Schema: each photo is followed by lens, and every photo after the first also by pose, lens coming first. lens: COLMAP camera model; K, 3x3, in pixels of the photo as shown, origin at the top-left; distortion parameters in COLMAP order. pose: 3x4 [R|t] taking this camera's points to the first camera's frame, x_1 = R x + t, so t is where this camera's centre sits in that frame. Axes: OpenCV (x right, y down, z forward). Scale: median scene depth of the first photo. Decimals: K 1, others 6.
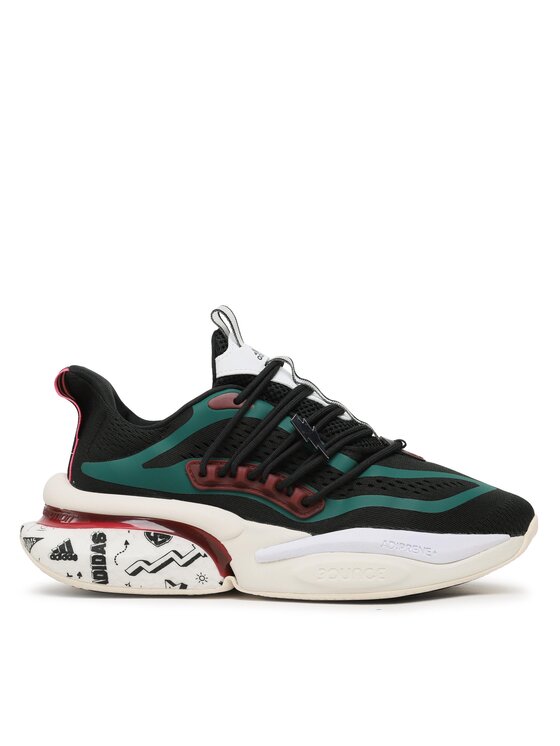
lens RADIAL K [[1363.2, 0, 280.0], [0, 1363.2, 373.0], [0, 0, 1]] dist [-0.004765, 0.035532]
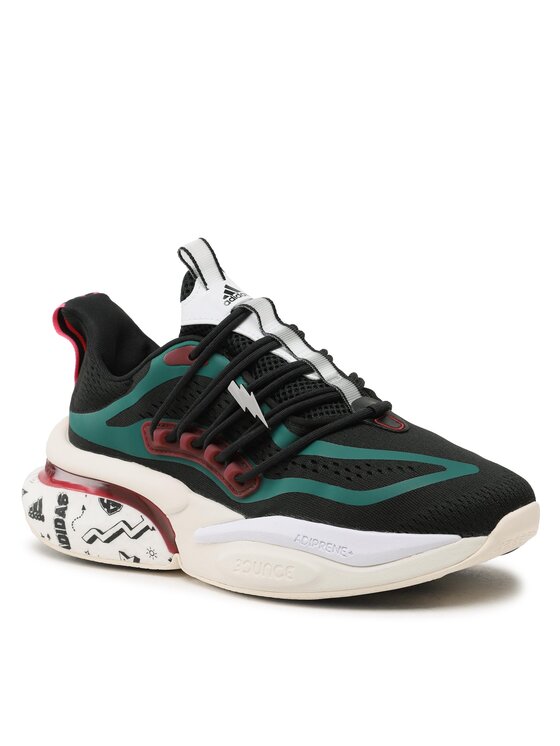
lens RADIAL K [[2055.5, 0, 280.0], [0, 2055.5, 373.0], [0, 0, 1]] dist [0.011306, -0.100803]
pose [[0.853413, 0.045463, -0.519249, 0.715057], [0.049613, 0.984581, 0.167746, -0.190431], [0.518869, -0.168918, 0.837999, -0.075782]]
